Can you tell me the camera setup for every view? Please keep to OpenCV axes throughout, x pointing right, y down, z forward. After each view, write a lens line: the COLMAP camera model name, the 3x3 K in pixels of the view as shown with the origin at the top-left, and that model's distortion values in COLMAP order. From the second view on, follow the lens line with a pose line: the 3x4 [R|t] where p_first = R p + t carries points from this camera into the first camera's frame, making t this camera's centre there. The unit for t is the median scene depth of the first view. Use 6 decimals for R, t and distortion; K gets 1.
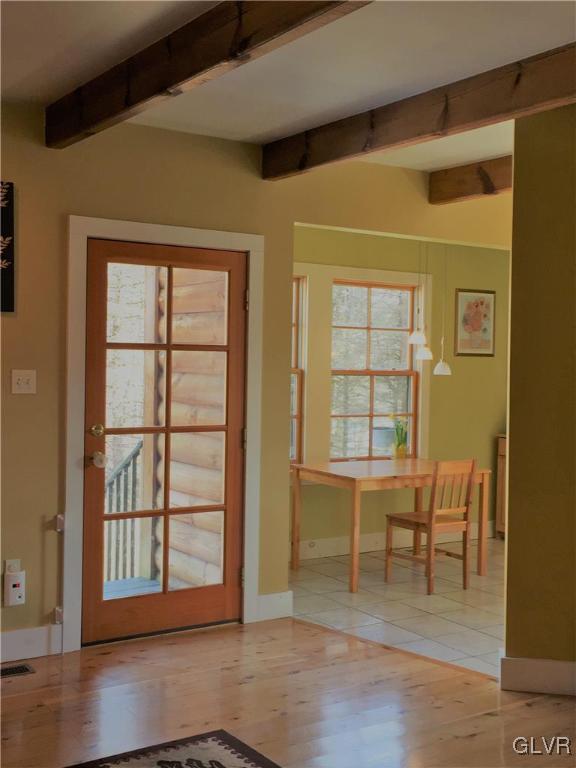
lens RADIAL K [[943.9, 0, 288.0], [0, 943.9, 384.0], [0, 0, 1]] dist [0.047258, -0.043389]
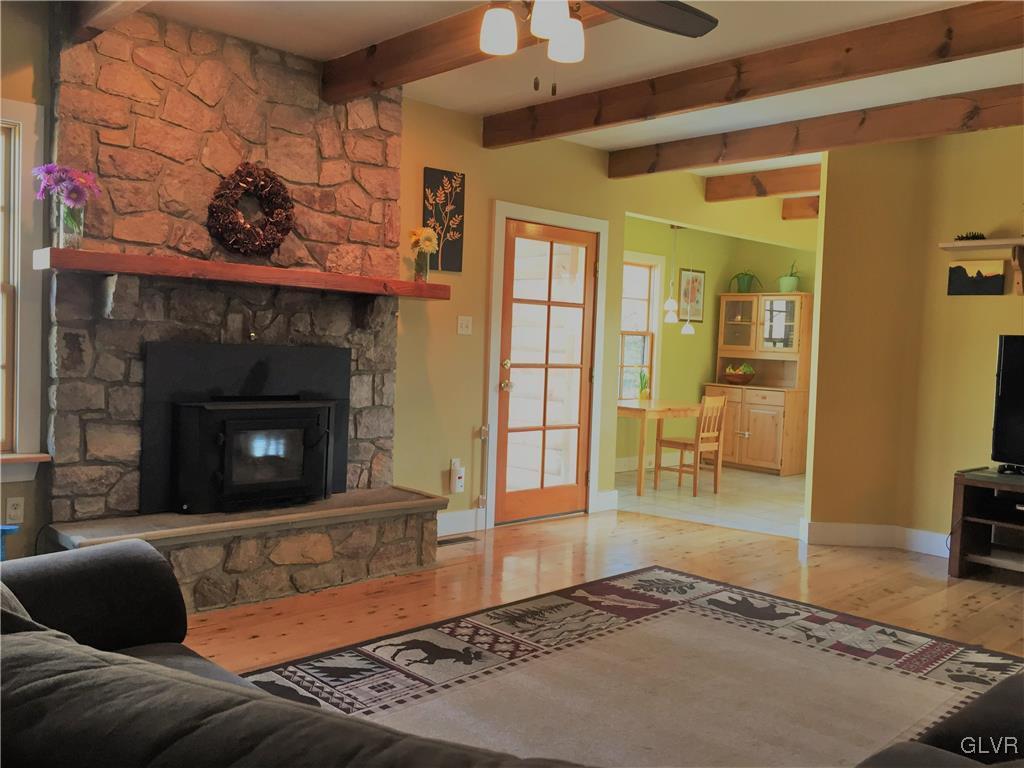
lens RADIAL K [[885.4, 0, 512.0], [0, 885.4, 384.0], [0, 0, 1]] dist [0.094824, 0.000271]
pose [[0.982719, 0.009063, 0.184880, -0.391209], [-0.013830, 0.999604, 0.024506, 0.042791], [-0.184585, -0.026640, 0.982455, -0.206015]]
